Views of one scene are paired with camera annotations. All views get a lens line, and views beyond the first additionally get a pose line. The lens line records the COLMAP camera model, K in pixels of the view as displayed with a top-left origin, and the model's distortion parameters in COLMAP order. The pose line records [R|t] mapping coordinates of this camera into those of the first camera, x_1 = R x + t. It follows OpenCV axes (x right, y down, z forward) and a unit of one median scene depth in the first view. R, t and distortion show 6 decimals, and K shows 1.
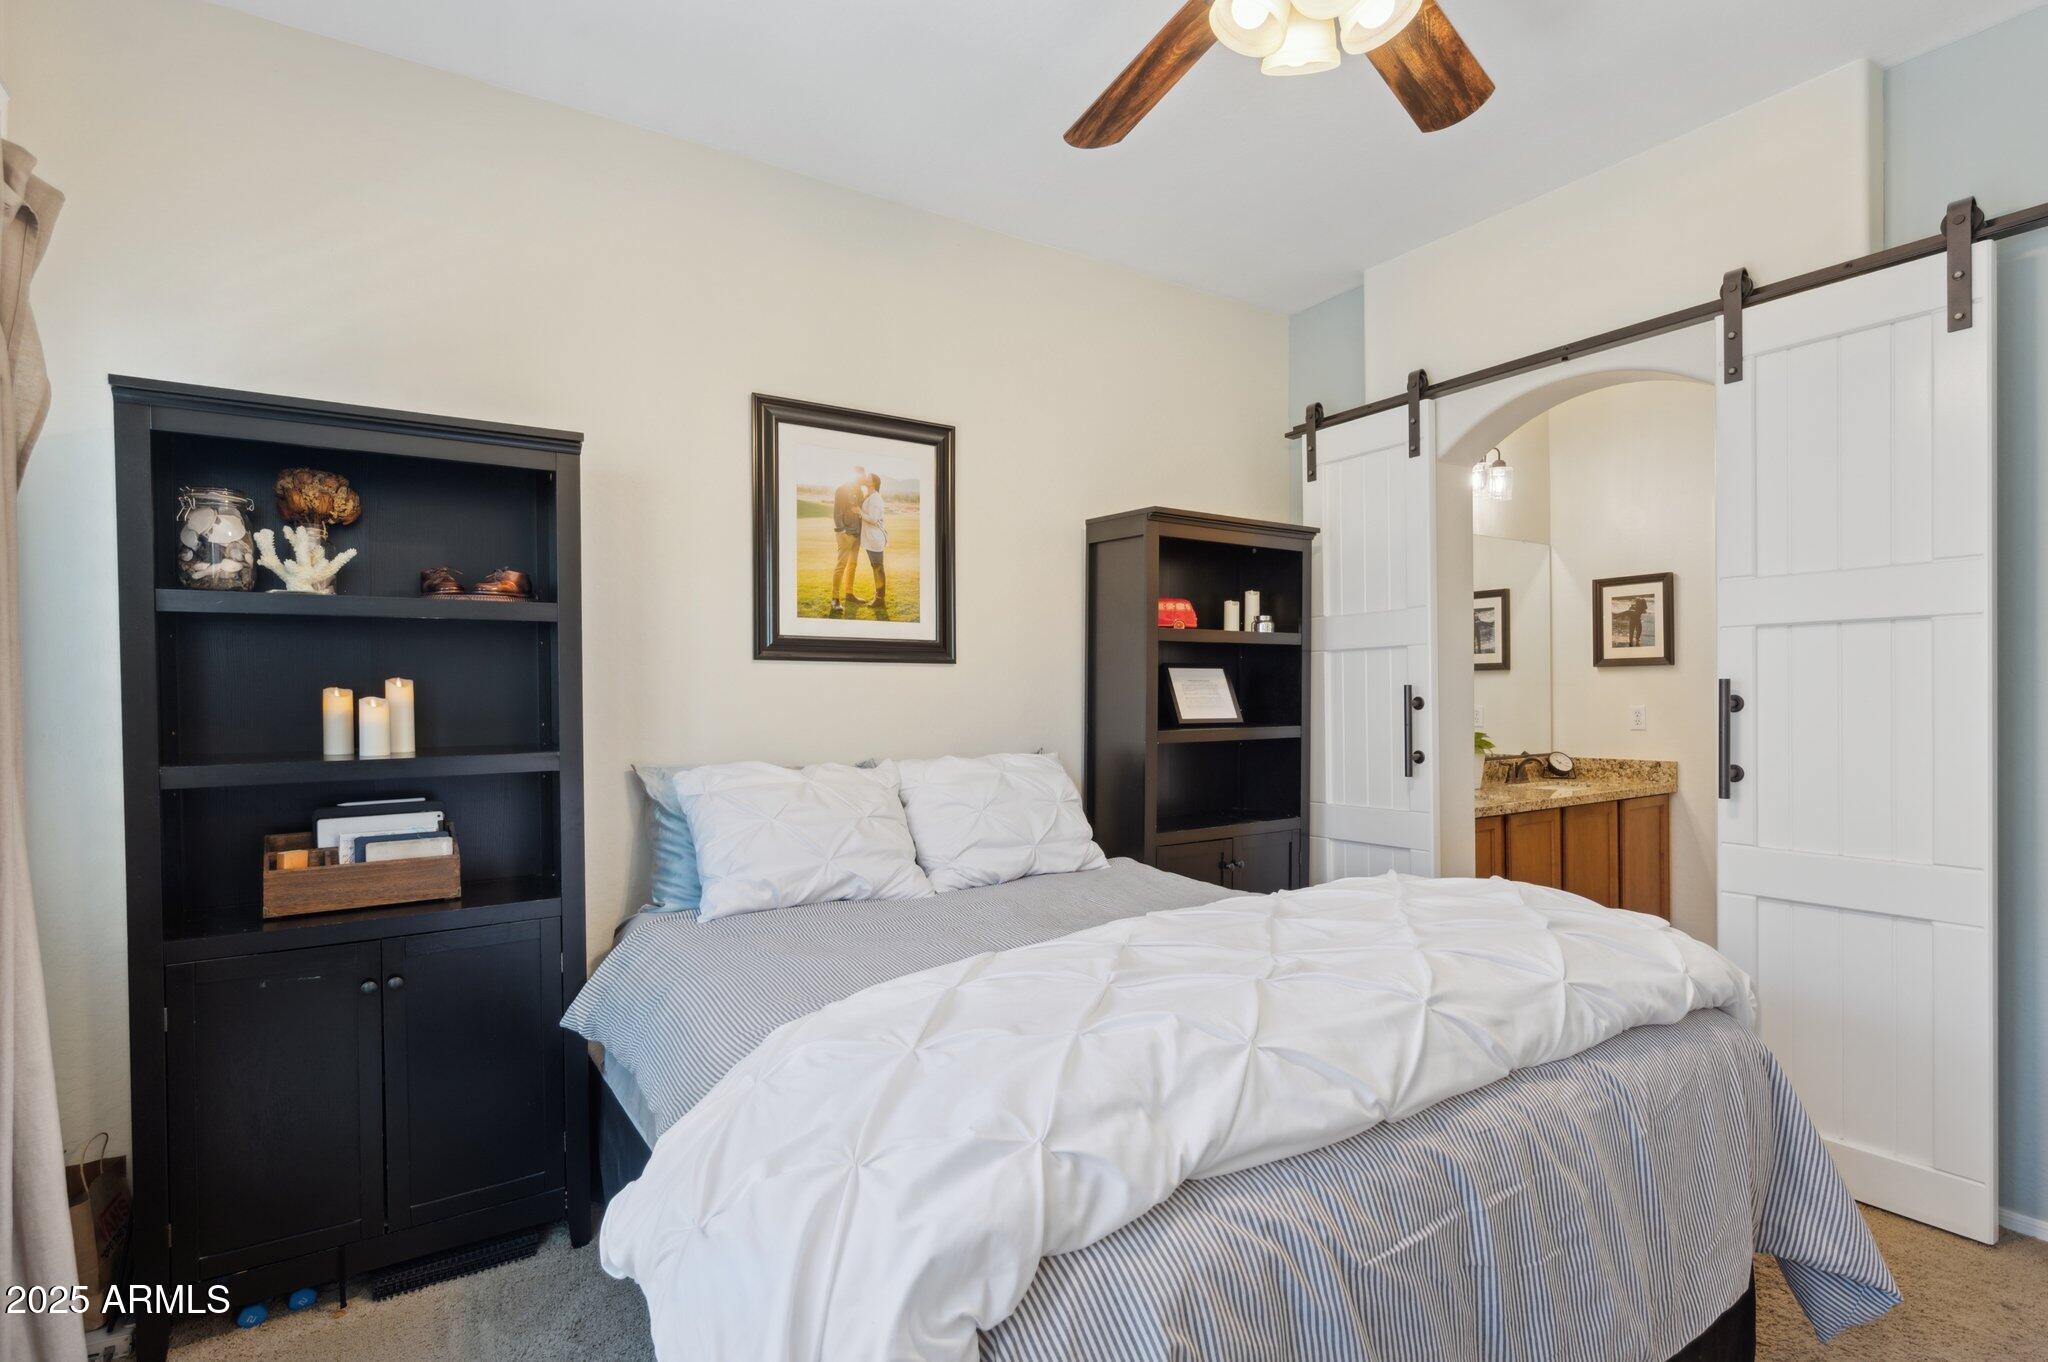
lens RADIAL K [[1003.1, 0, 1027.5], [0, 1003.1, 698.1], [0, 0, 1]] dist [-0.002340, -0.000020]
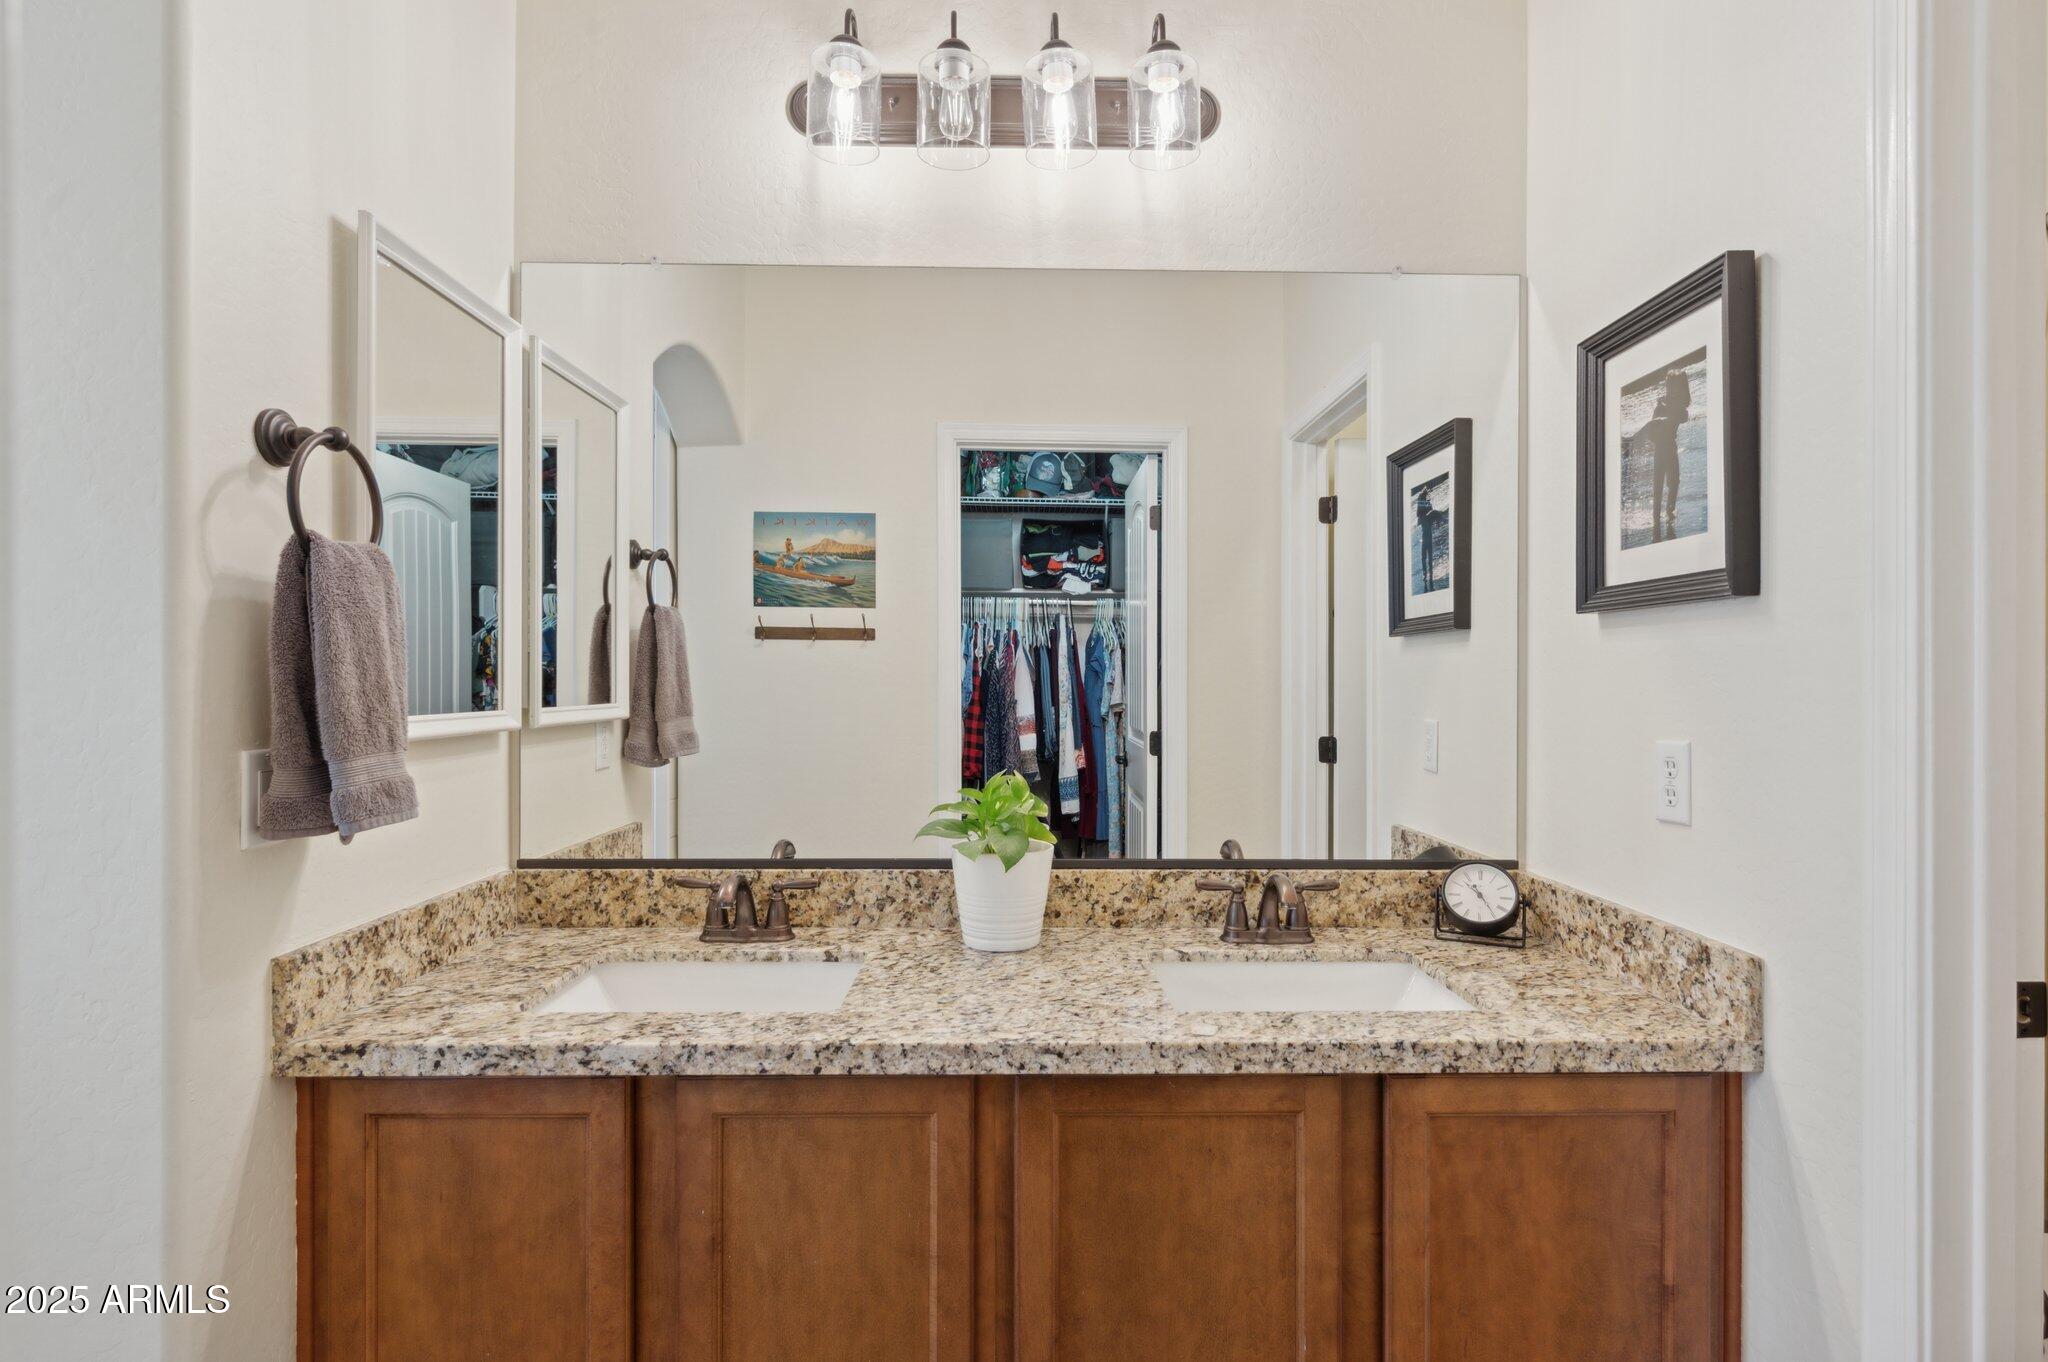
lens RADIAL K [[1003.1, 0, 1021.5], [0, 1003.1, 685.2], [0, 0, 1]] dist [-0.002340, -0.000020]
pose [[0.840998, 0.012500, -0.540893, 0.599788], [-0.010602, 0.999922, 0.006624, -0.008366], [0.540934, 0.000164, 0.841065, 0.641458]]
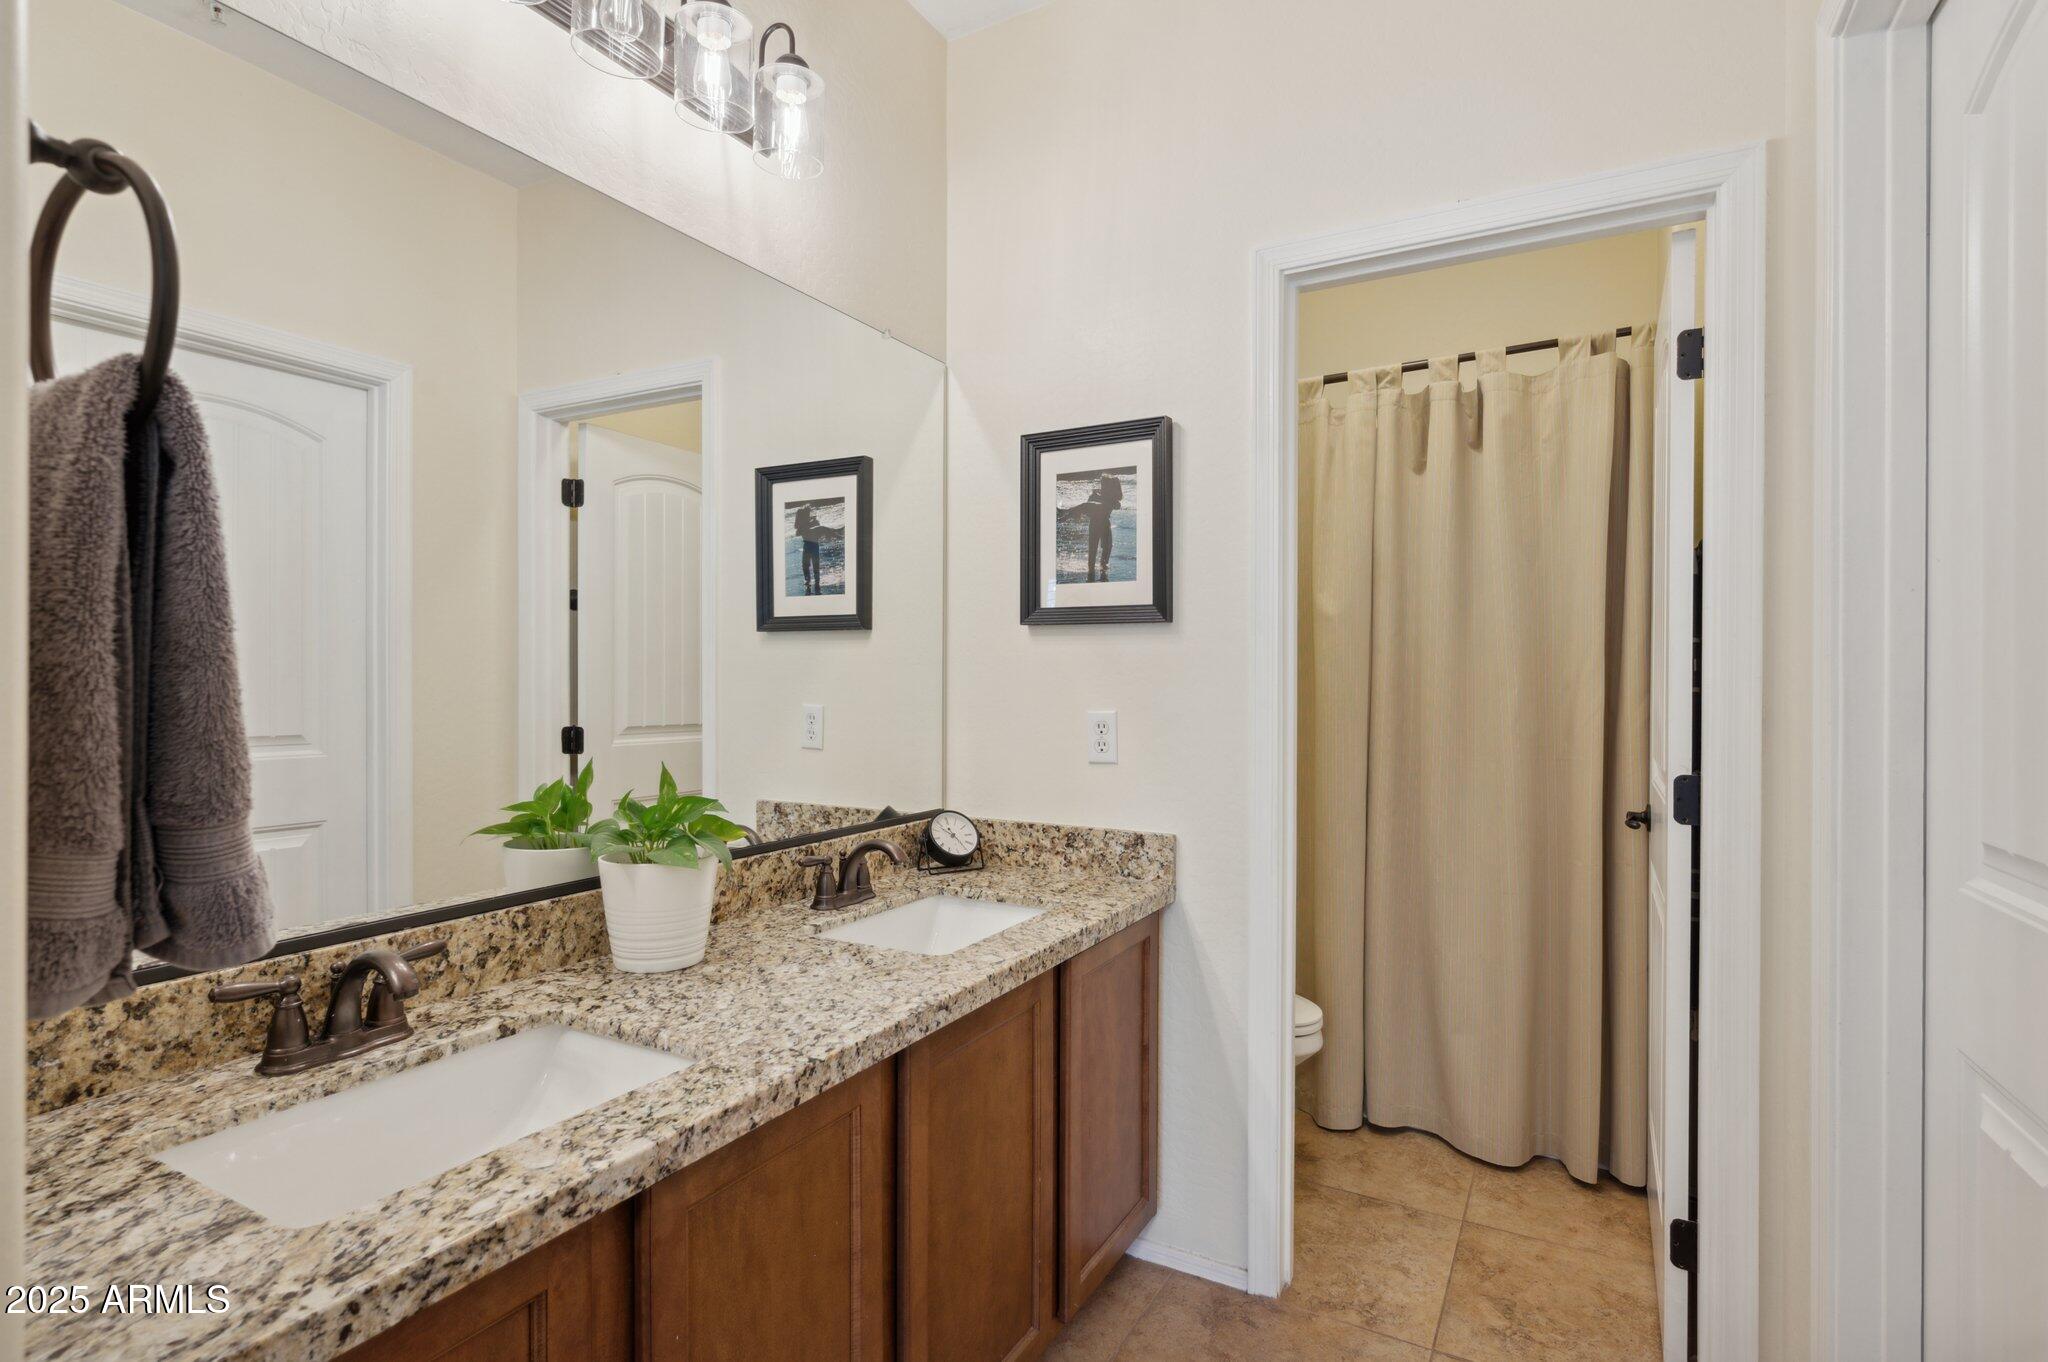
lens RADIAL K [[1003.1, 0, 1036.0], [0, 1003.1, 679.4], [0, 0, 1]] dist [-0.002340, -0.000020]
pose [[0.885577, 0.010377, 0.464376, 0.363646], [-0.011512, 0.999934, -0.000392, -0.005960], [-0.464350, -0.004998, 0.885638, 0.599069]]
